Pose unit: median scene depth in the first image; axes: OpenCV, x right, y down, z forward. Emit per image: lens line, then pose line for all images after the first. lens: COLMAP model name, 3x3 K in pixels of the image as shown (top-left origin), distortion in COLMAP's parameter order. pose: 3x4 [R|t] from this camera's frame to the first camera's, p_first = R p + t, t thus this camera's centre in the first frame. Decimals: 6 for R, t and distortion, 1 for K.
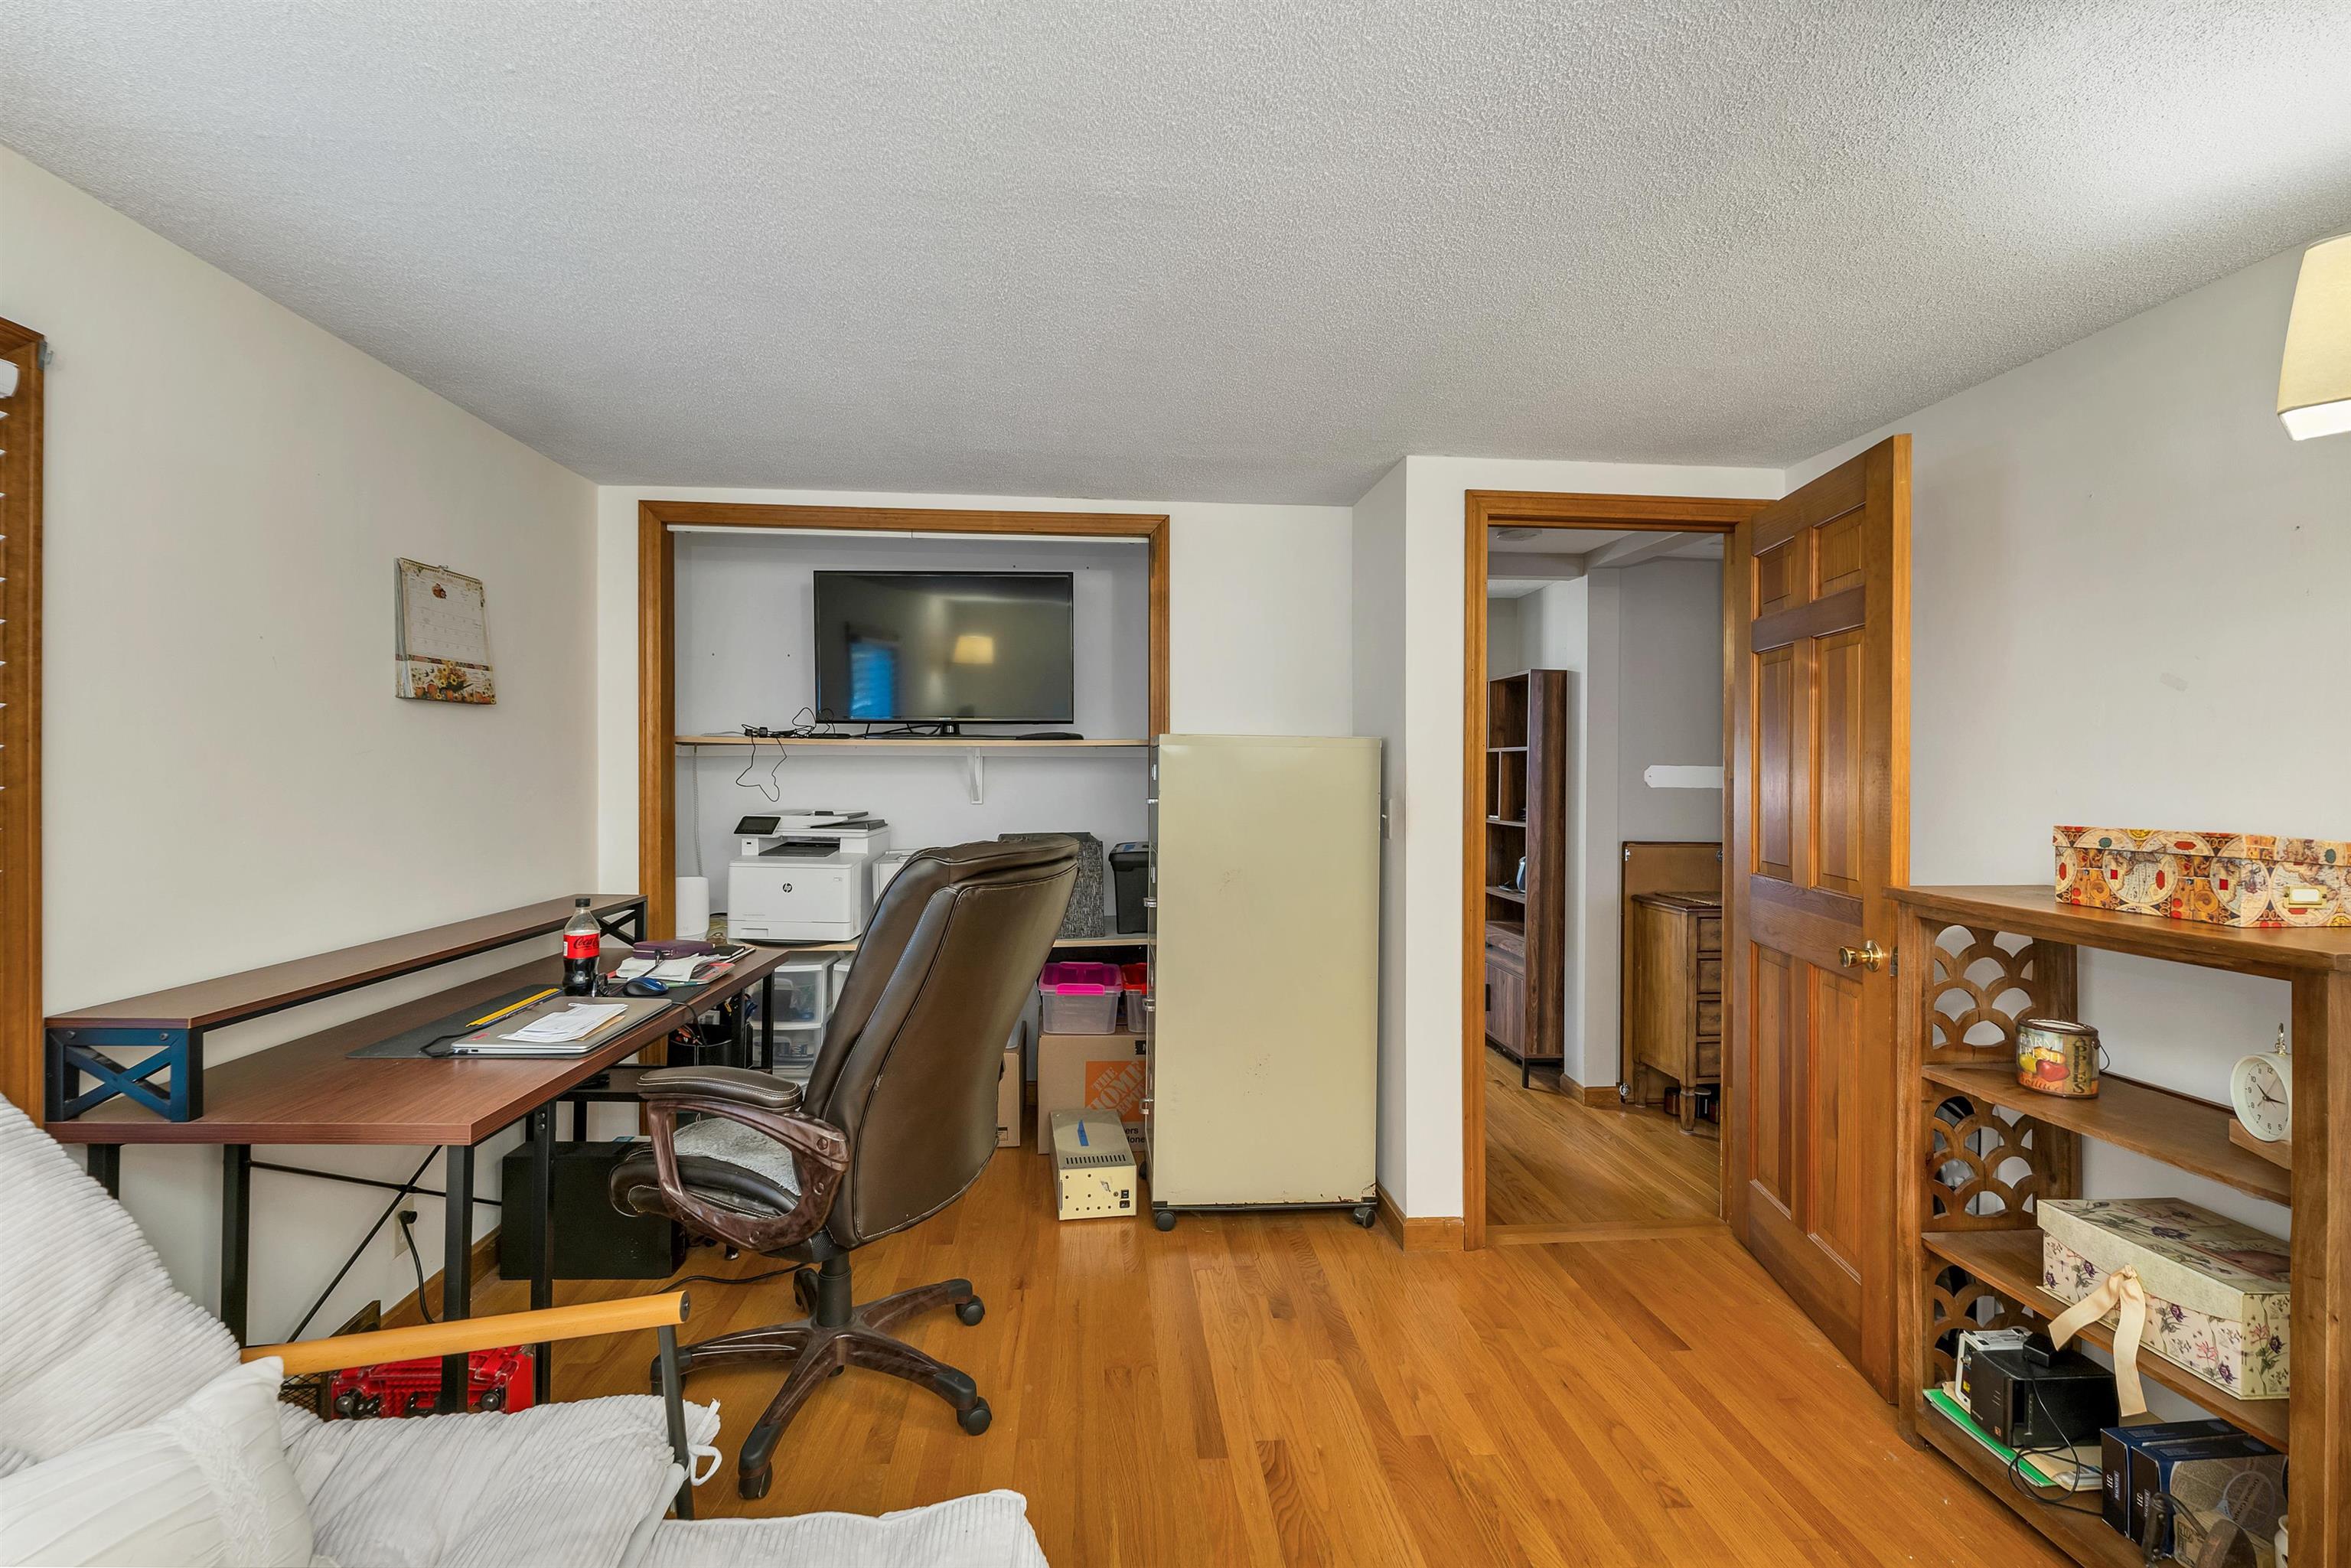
lens RADIAL K [[988.4, 0, 1133.2], [0, 988.4, 767.8], [0, 0, 1]] dist [0.001783, 0.000136]
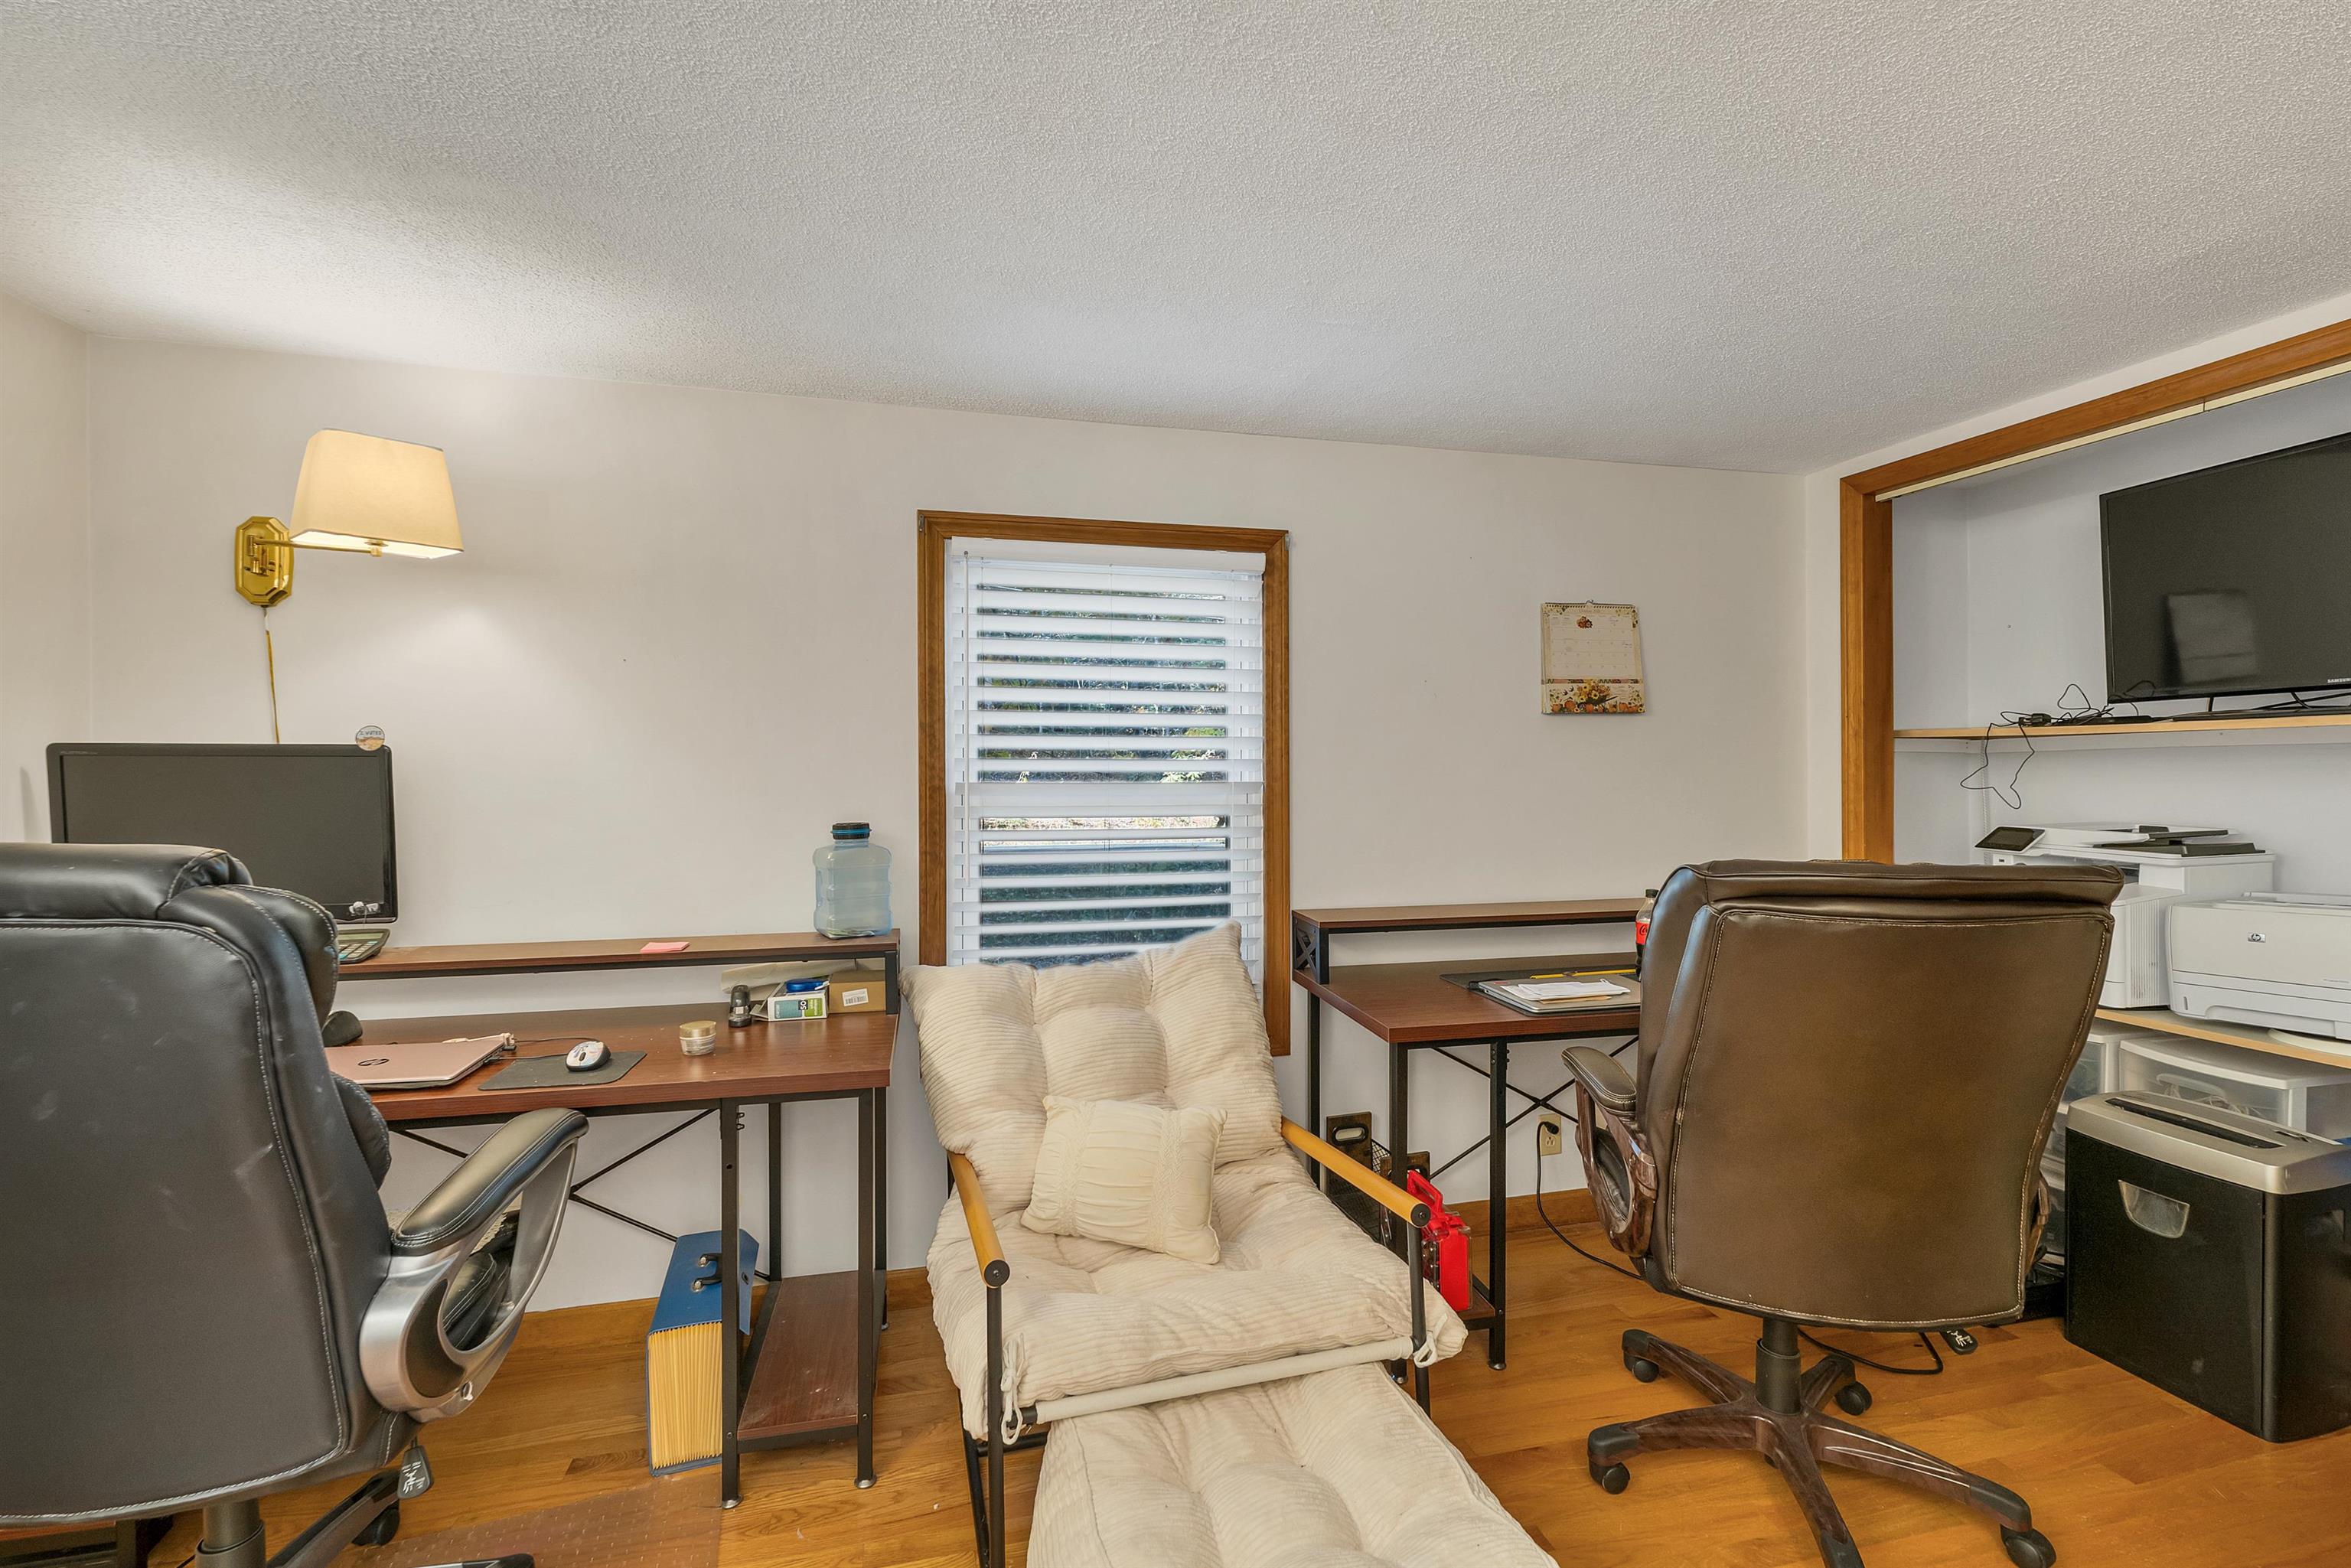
lens RADIAL K [[988.4, 0, 1176.2], [0, 988.4, 776.5], [0, 0, 1]] dist [0.001783, 0.000136]
pose [[0.200535, -0.002653, -0.979683, 0.366134], [0.007706, 0.999970, -0.001131, 0.006242], [0.979656, -0.007323, 0.200549, 0.261805]]
